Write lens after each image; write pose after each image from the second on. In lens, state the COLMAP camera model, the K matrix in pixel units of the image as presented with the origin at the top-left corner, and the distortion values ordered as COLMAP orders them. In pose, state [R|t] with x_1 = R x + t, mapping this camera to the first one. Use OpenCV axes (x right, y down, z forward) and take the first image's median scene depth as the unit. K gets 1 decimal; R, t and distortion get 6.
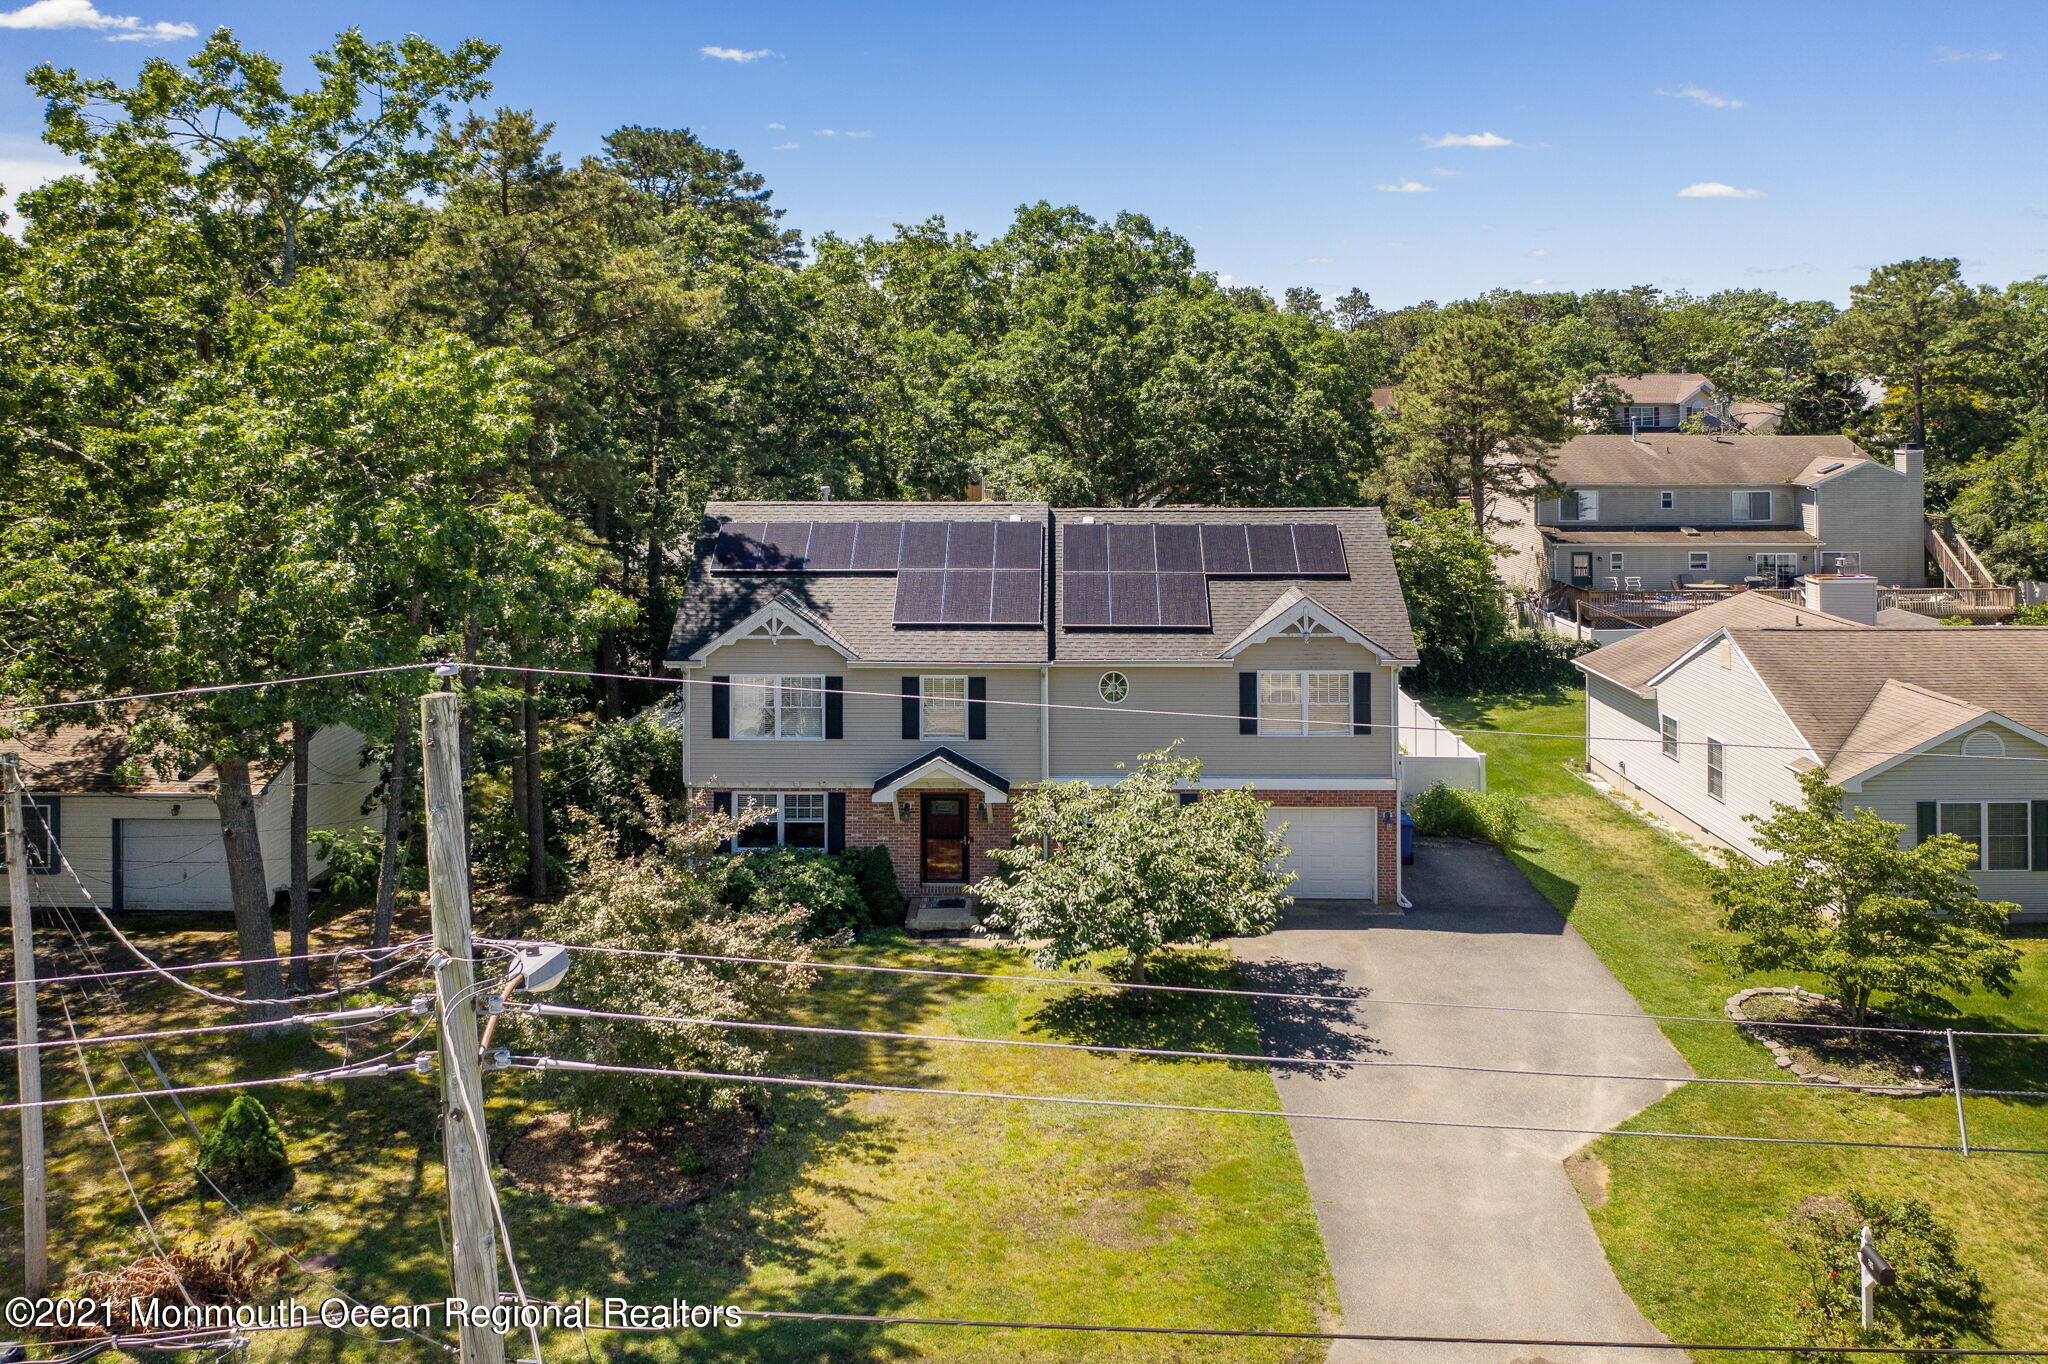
lens RADIAL K [[1665.9, 0, 1020.4], [0, 1665.9, 609.9], [0, 0, 1]] dist [-0.013290, -0.003670]
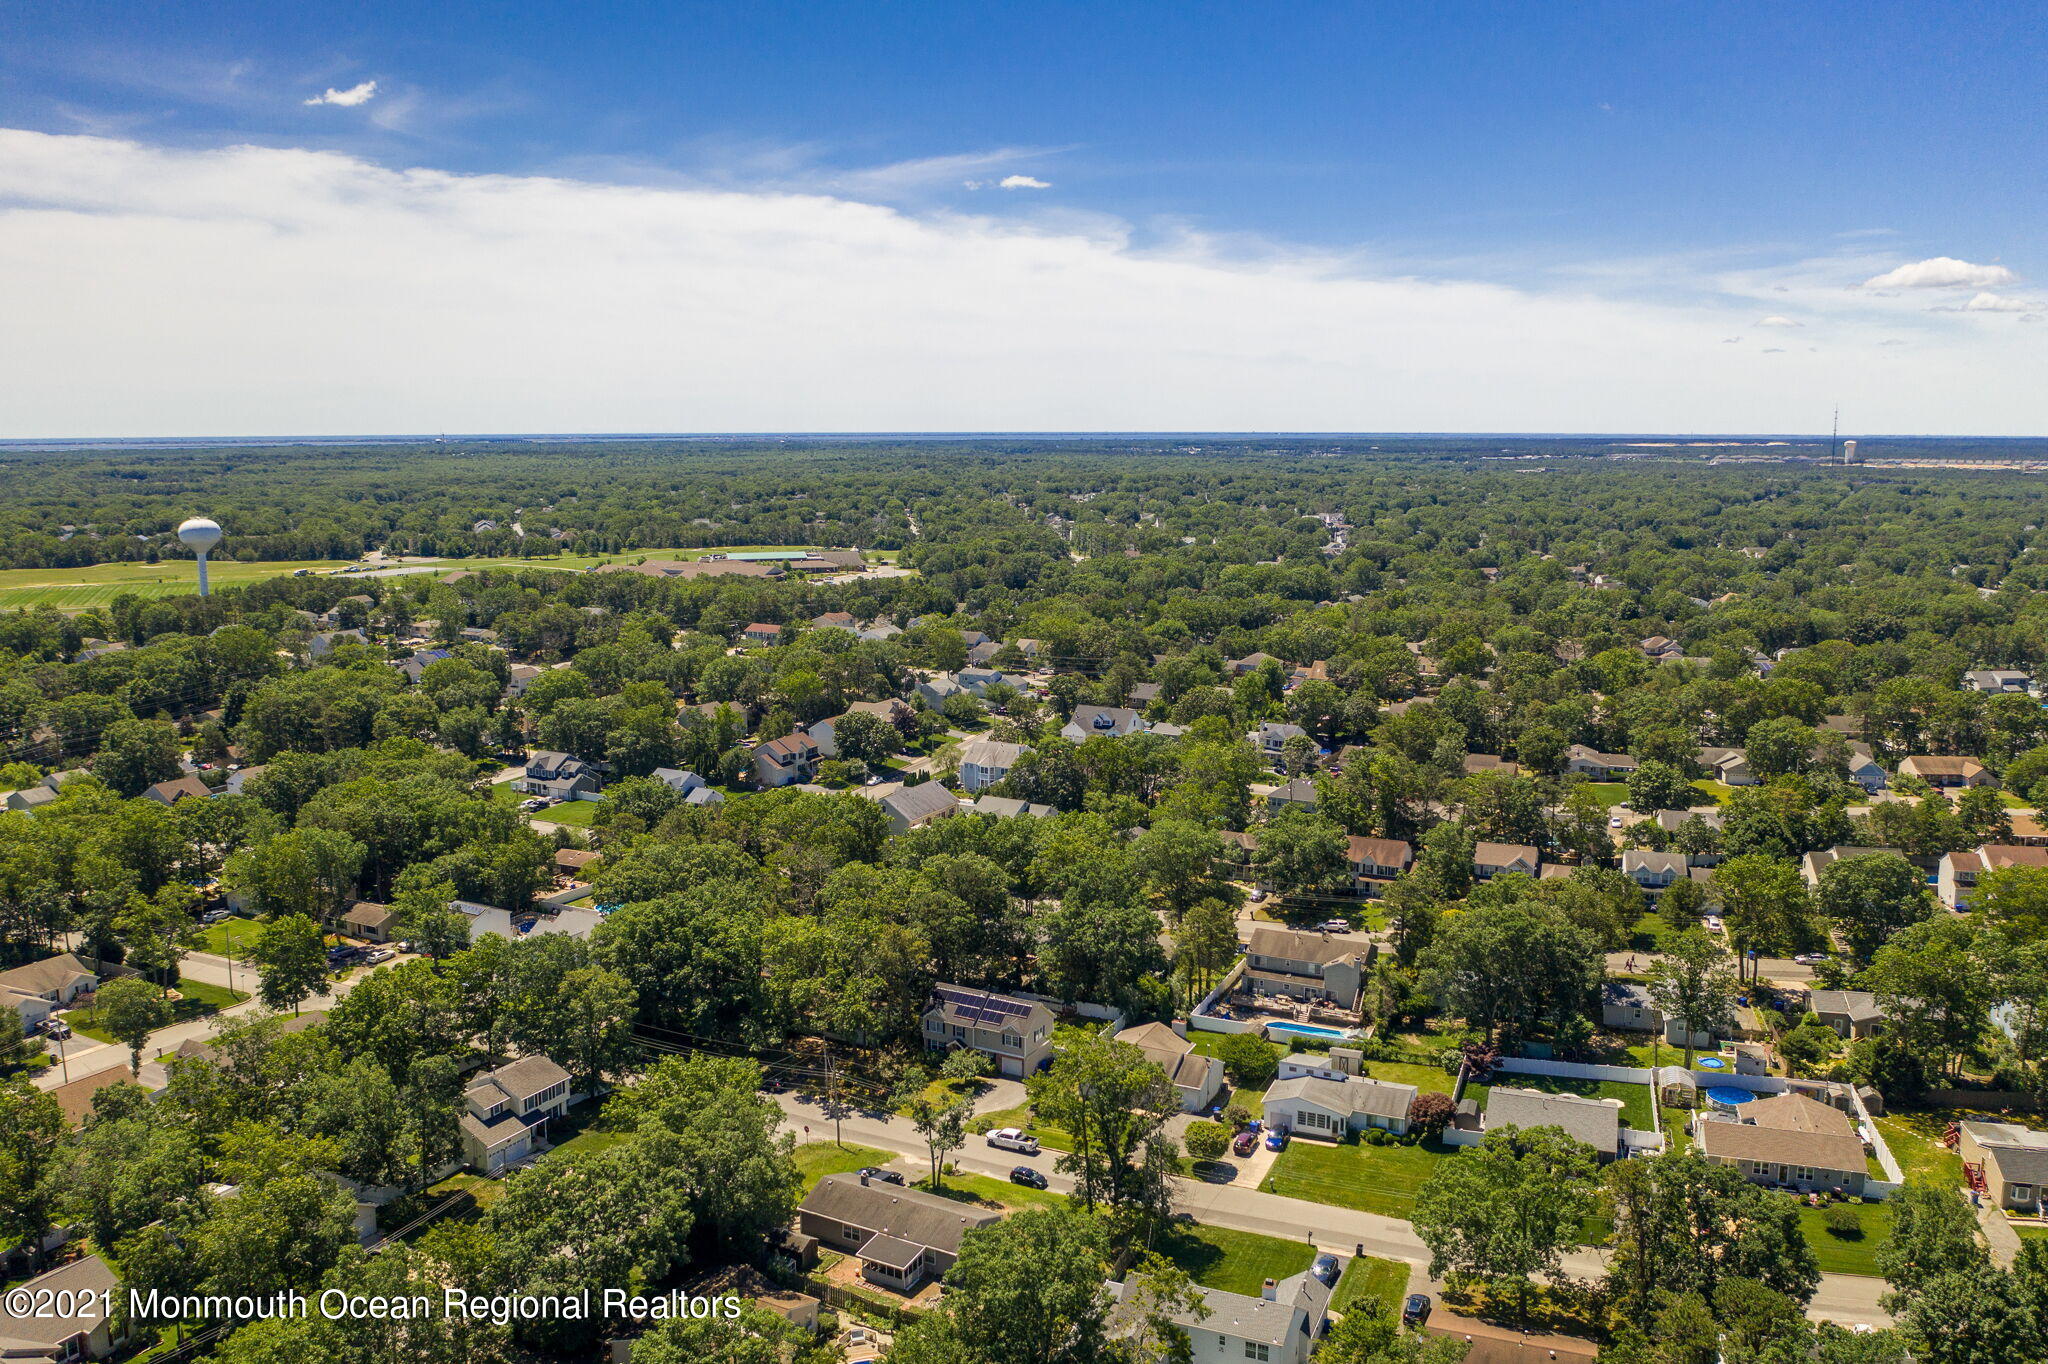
lens RADIAL K [[1644.4, 0, 1018.4], [0, 1644.4, 726.9], [0, 0, 1]] dist [-0.022822, -0.001229]
pose [[0.886428, 0.087699, -0.454482, 3.114532], [-0.061179, 0.995471, 0.072766, -1.678771], [0.458805, -0.036697, 0.887779, -4.689201]]
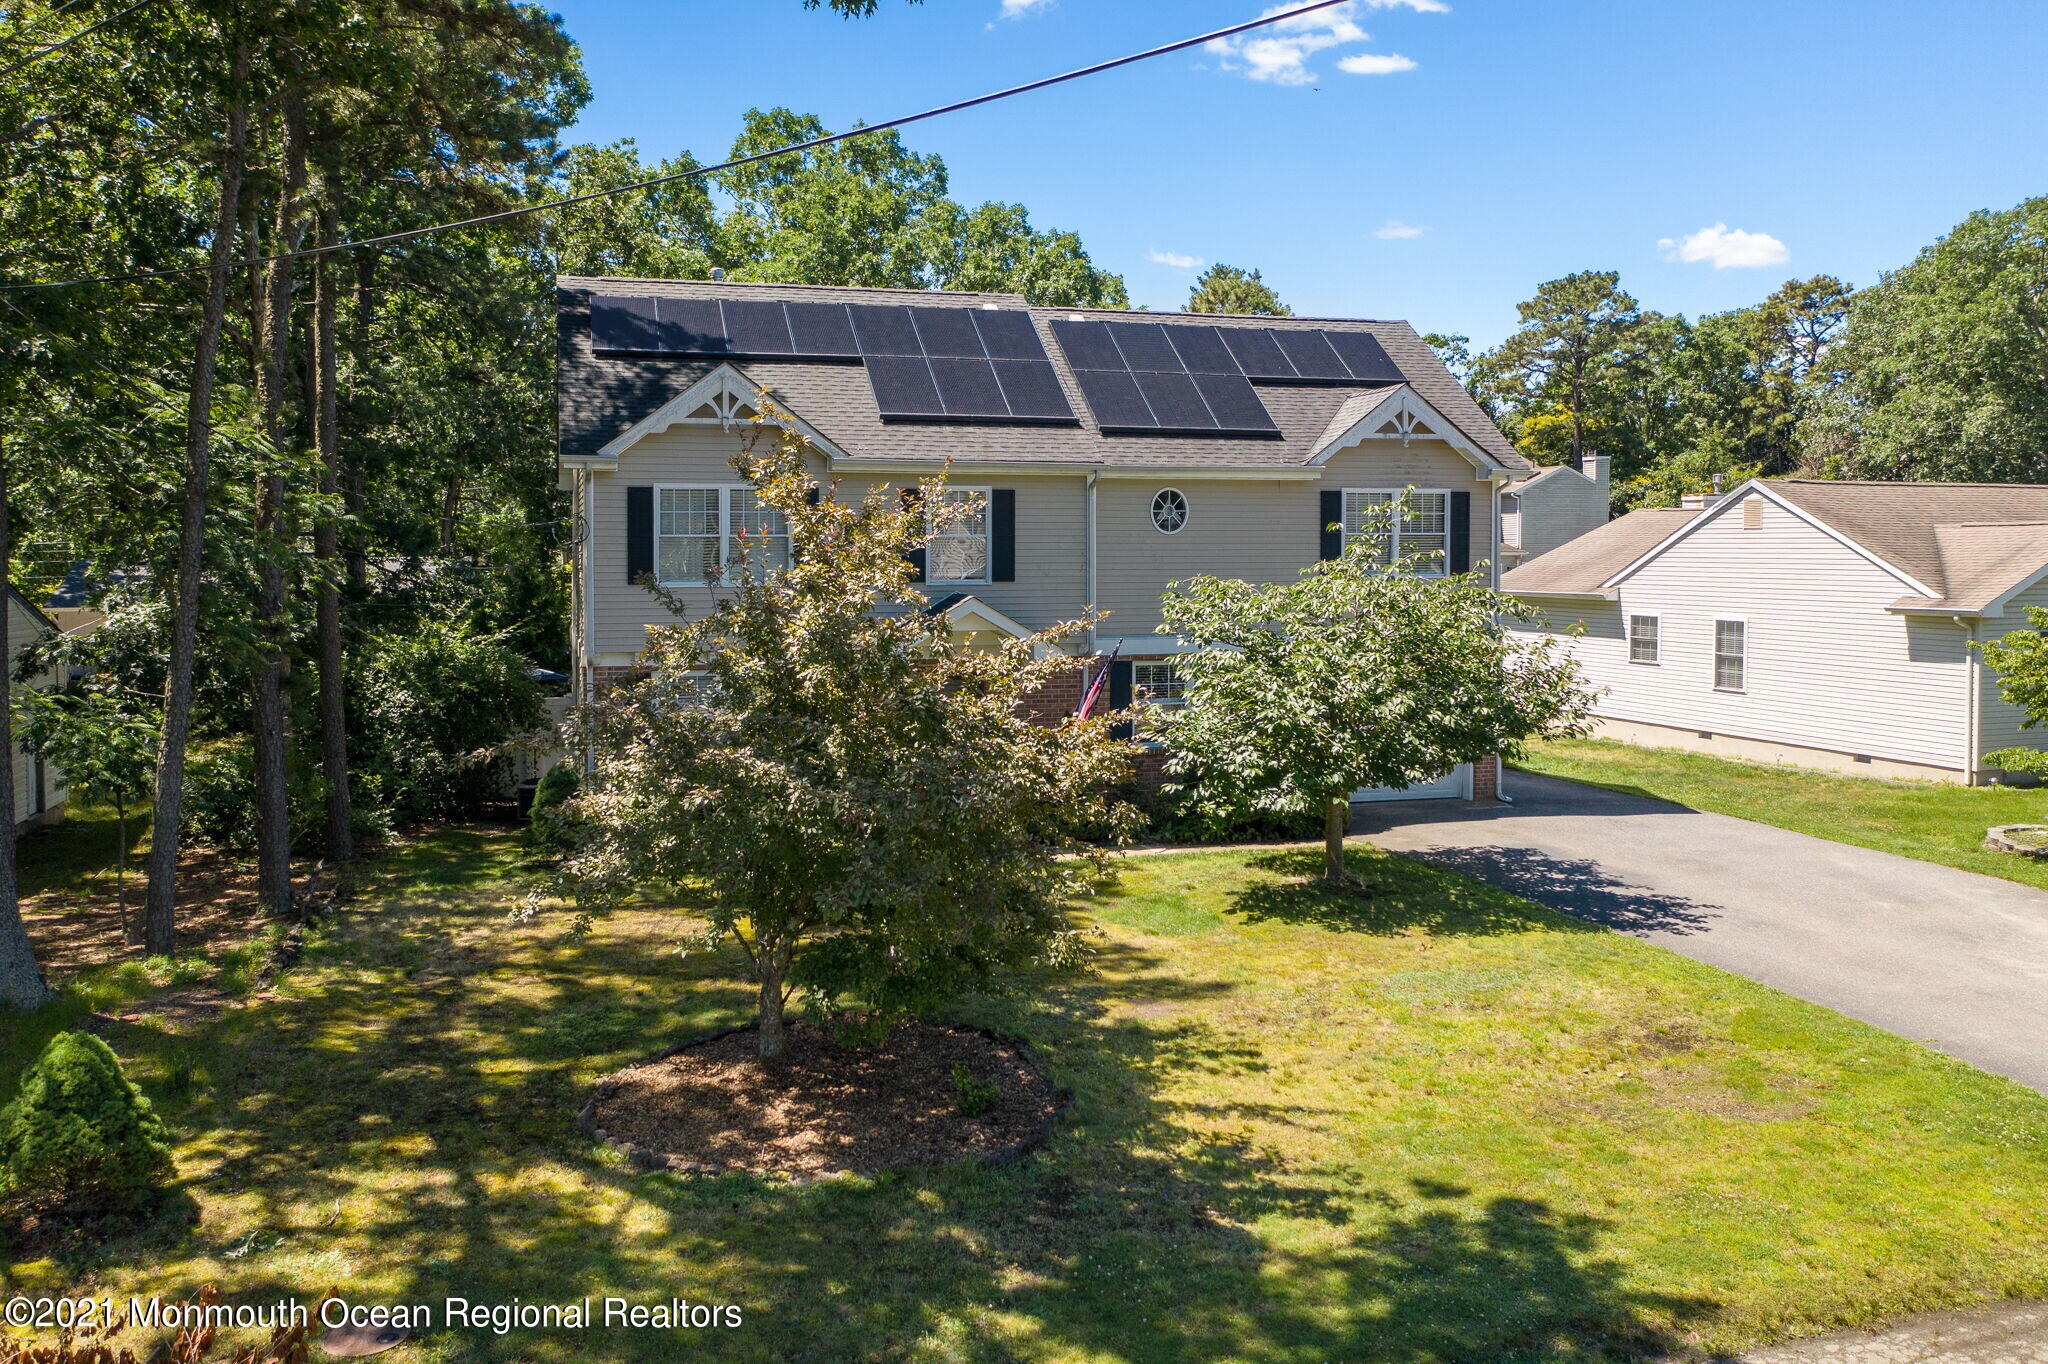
lens RADIAL K [[1652.1, 0, 975.5], [0, 1652.1, 685.6], [0, 0, 1]] dist [-0.008924, -0.010445]
pose [[0.953930, -0.027929, 0.298726, -0.279734], [0.045303, 0.997650, -0.051394, 0.178295], [-0.296588, 0.062559, 0.952954, 0.372754]]
